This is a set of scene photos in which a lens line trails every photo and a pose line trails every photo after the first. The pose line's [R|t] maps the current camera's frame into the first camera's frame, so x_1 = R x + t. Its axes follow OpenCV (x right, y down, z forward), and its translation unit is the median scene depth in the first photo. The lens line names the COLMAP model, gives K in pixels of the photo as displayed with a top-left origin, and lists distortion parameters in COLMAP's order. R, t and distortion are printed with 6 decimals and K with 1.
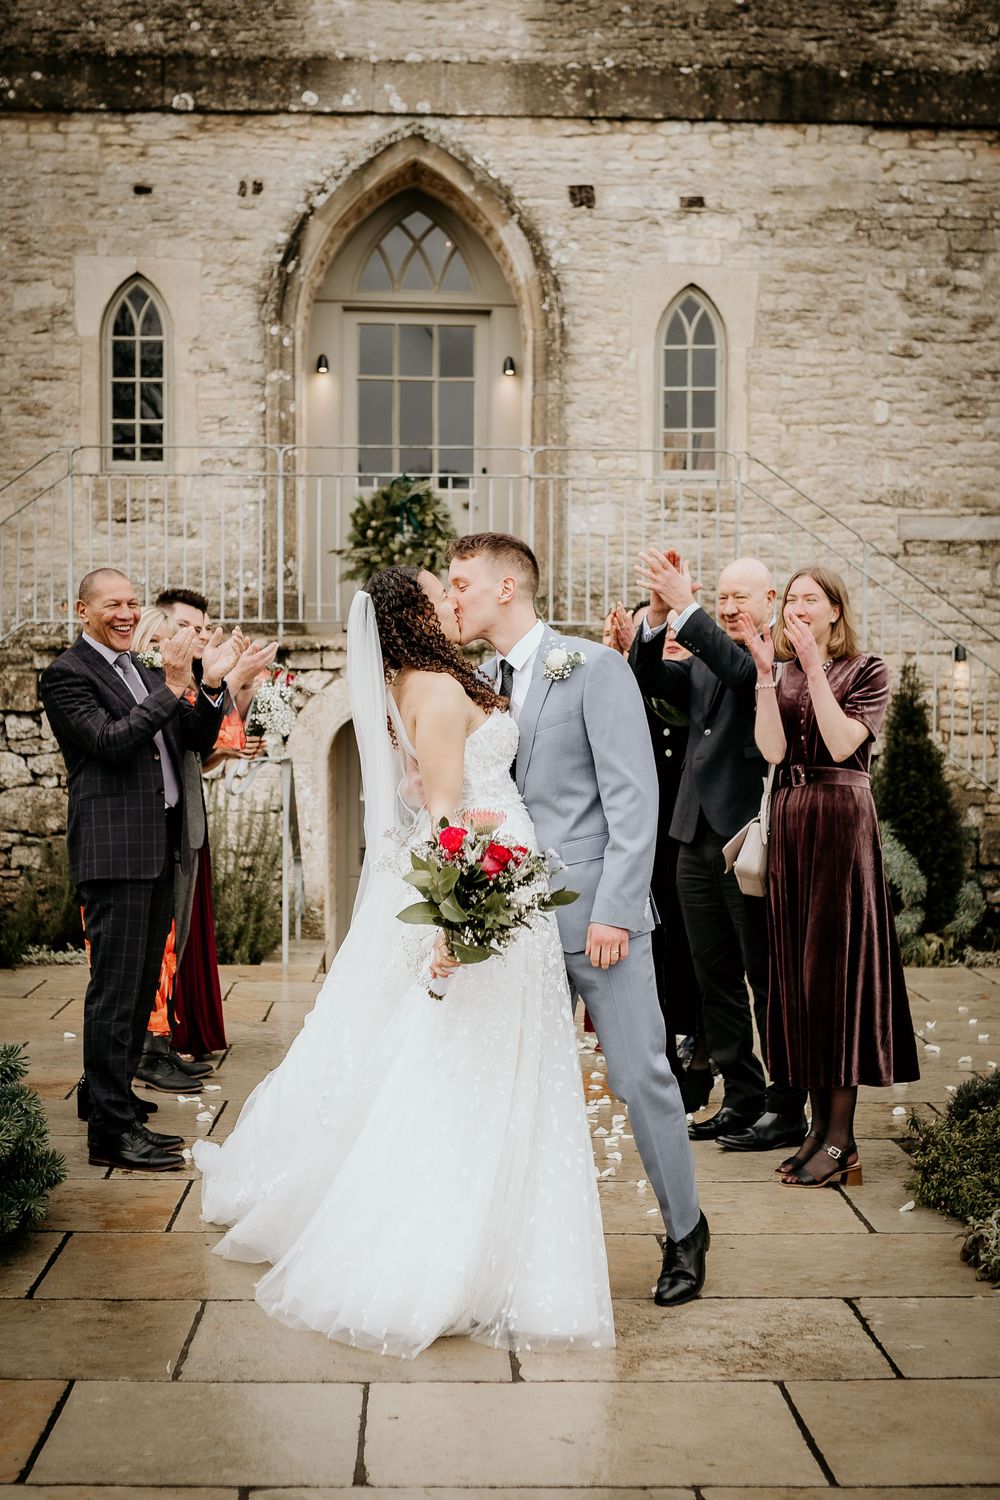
lens RADIAL K [[2288.4, 0, 465.4], [0, 2288.4, 755.4], [0, 0, 1]] dist [-0.059875, -0.017111]
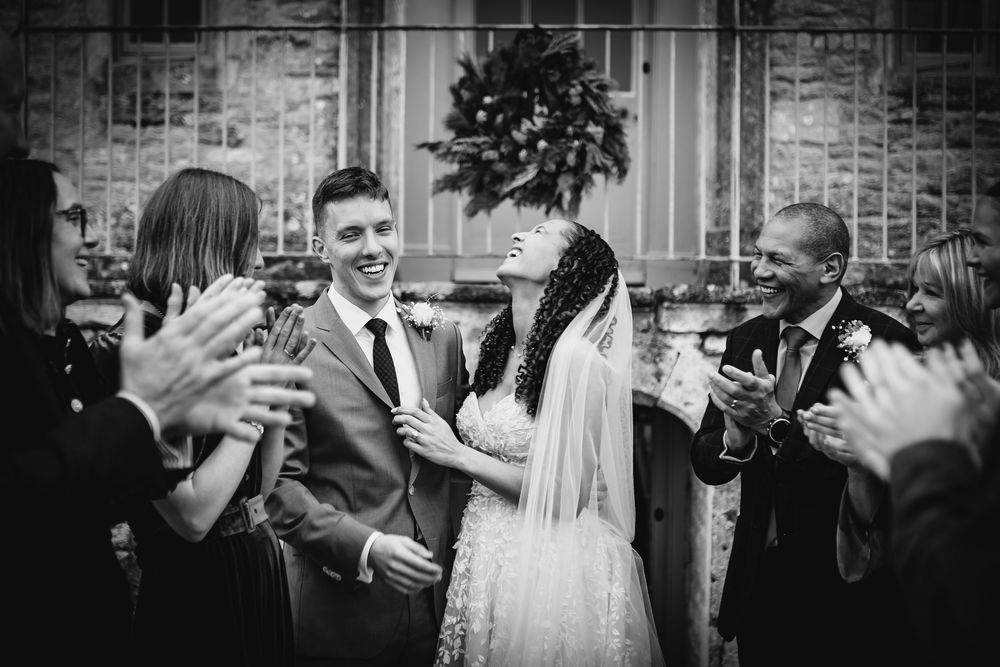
lens RADIAL K [[1523.2, 0, 500.0], [0, 1523.2, 333.5], [0, 0, 1]] dist [-0.076418, 0.089082]
pose [[0.998574, 0.005522, -0.053090, -0.012877], [-0.008167, 0.998729, -0.049738, -0.014861], [0.052748, 0.050101, 0.997350, 0.540375]]
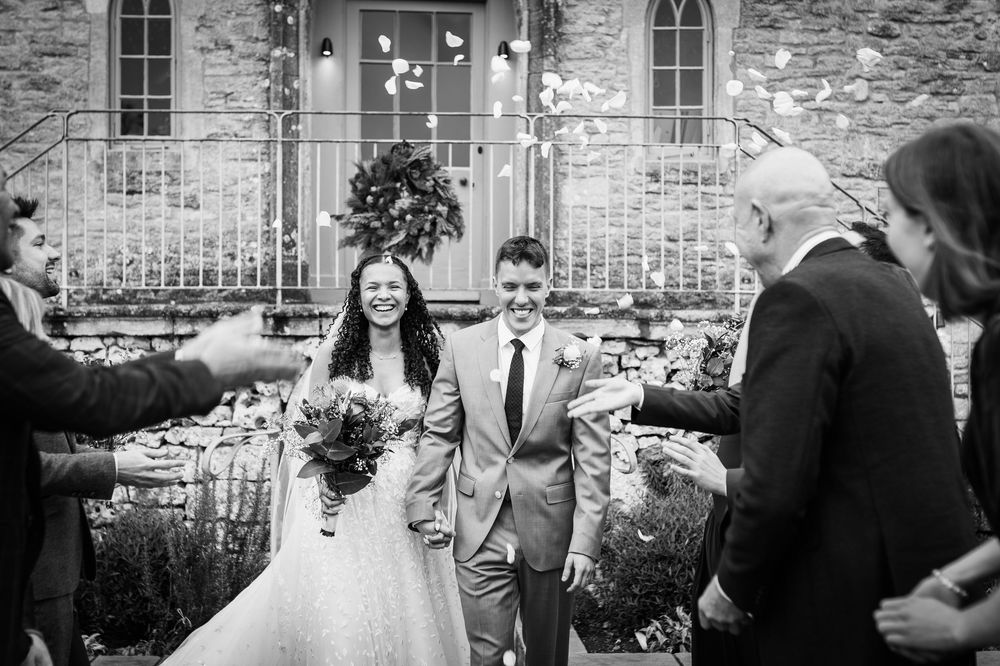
lens RADIAL K [[1498.7, 0, 496.3], [0, 1498.7, 321.0], [0, 0, 1]] dist [-0.005604, -0.007489]
pose [[0.999433, -0.001658, 0.033634, -0.008147], [0.003409, 0.998638, -0.052053, -0.009525], [-0.033502, 0.052138, 0.998078, 0.326318]]
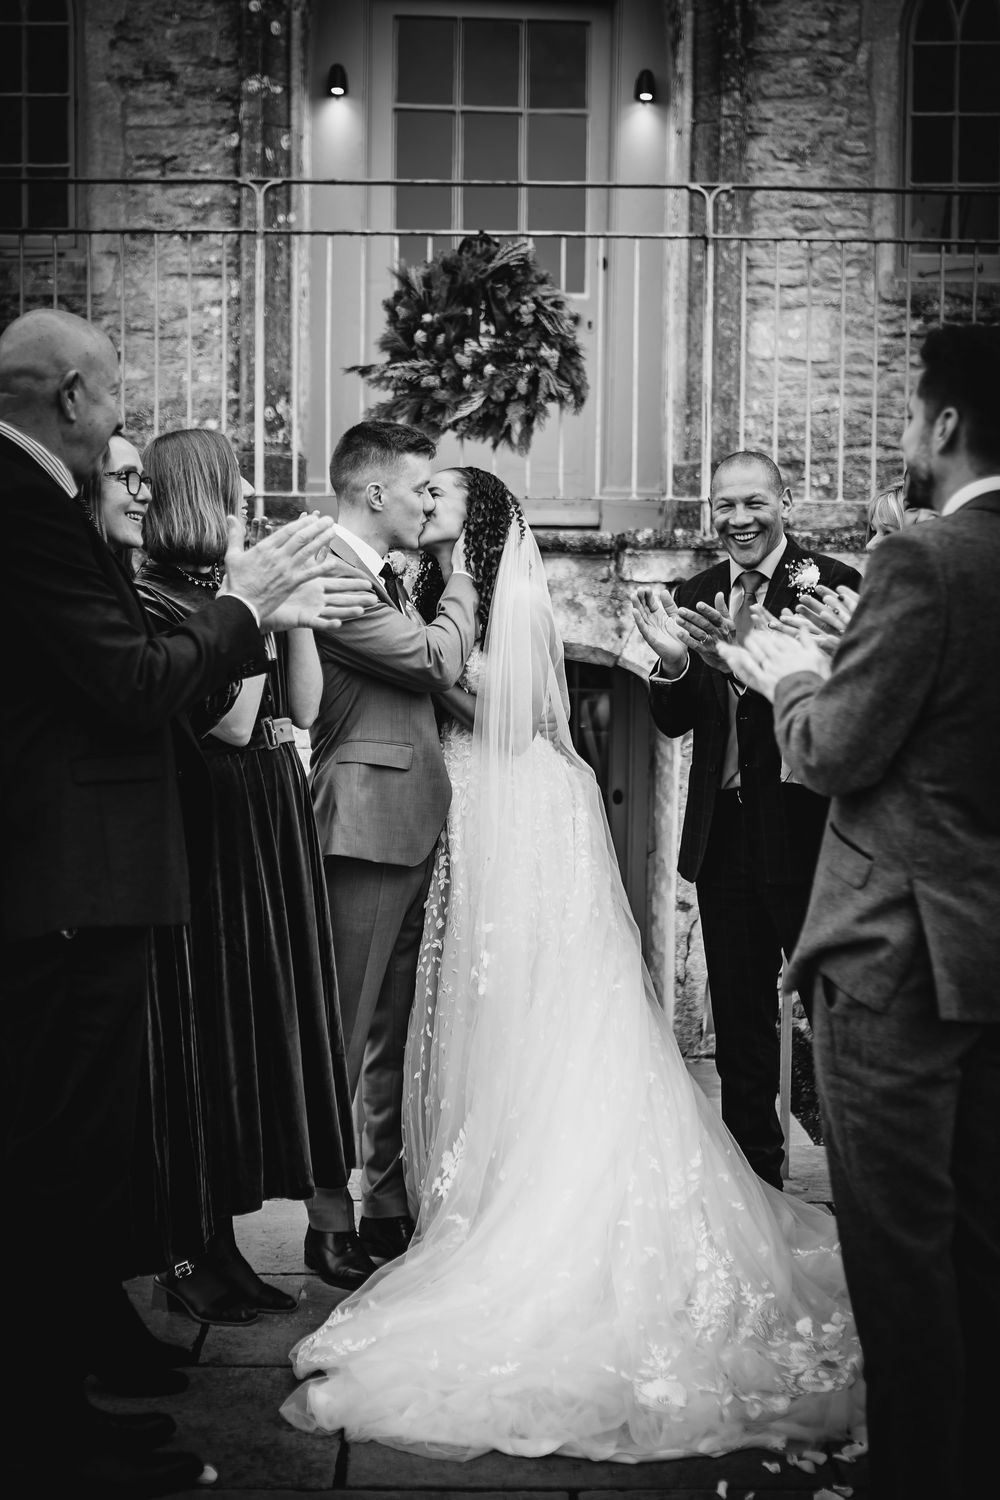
lens RADIAL K [[2284.9, 0, 488.0], [0, 2284.9, 780.3], [0, 0, 1]] dist [-0.076418, 0.089082]
pose [[0.999993, 0.003544, 0.000992, -0.023473], [-0.003574, 0.999472, 0.032302, -0.006451], [-0.000877, -0.032305, 0.999478, 0.409357]]
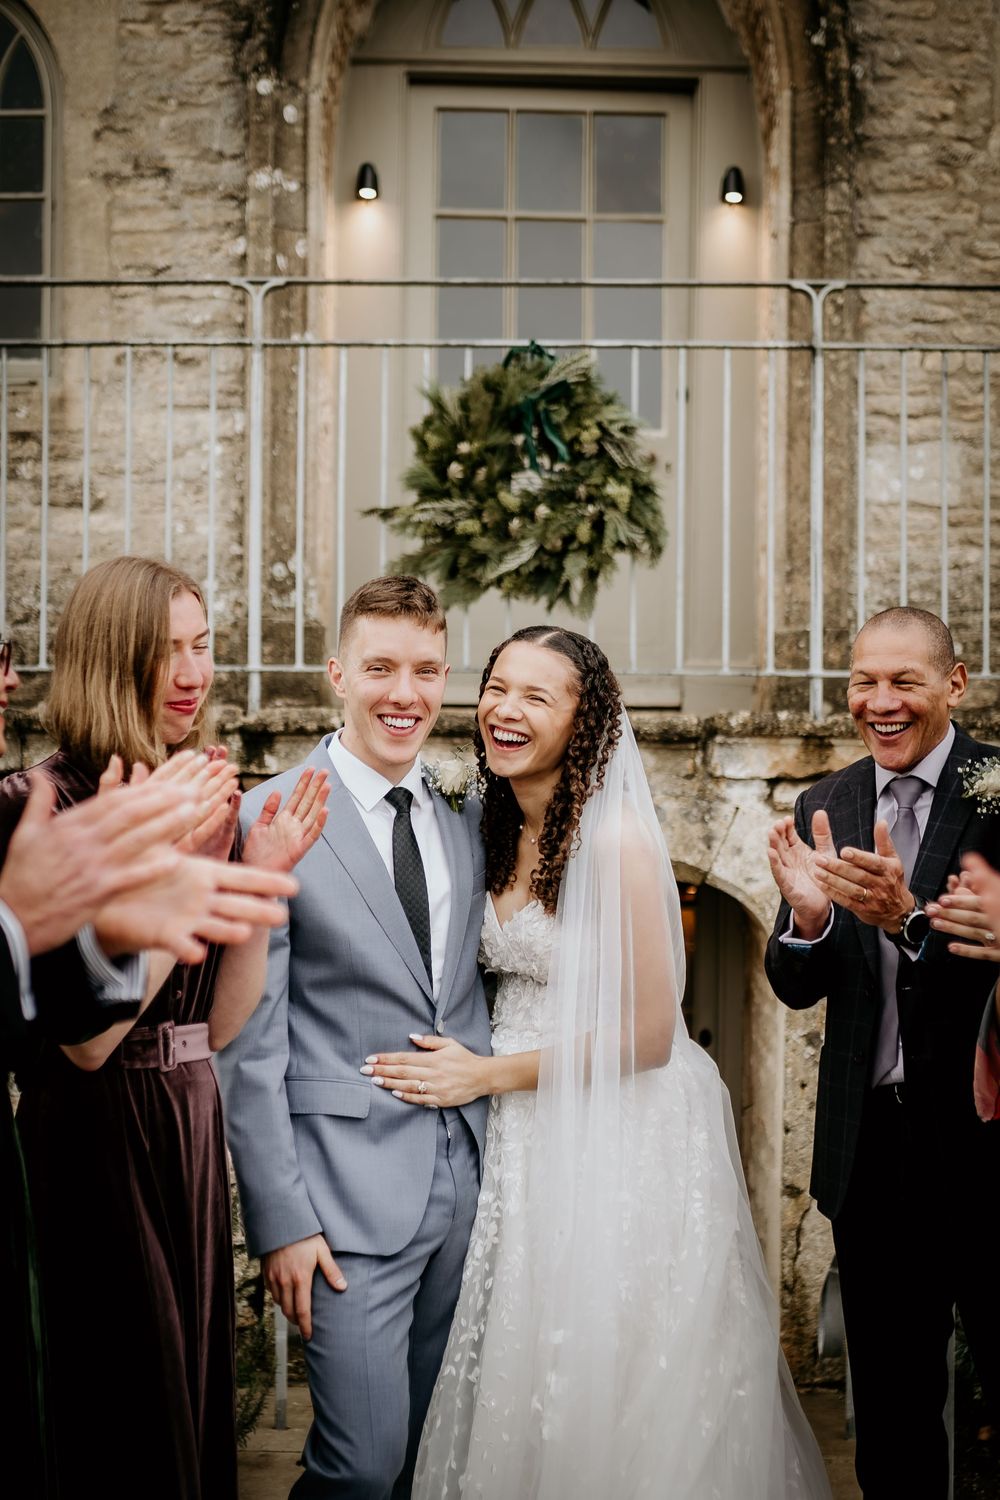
lens RADIAL K [[2269.5, 0, 500.0], [0, 2269.5, 750.0], [0, 0, 1]] dist [-0.053199, 0.000716]
pose [[0.999593, 0.002619, -0.028422, -0.018907], [-0.004260, 0.998316, -0.057848, -0.016224], [0.028222, 0.057945, 0.997921, 0.522541]]
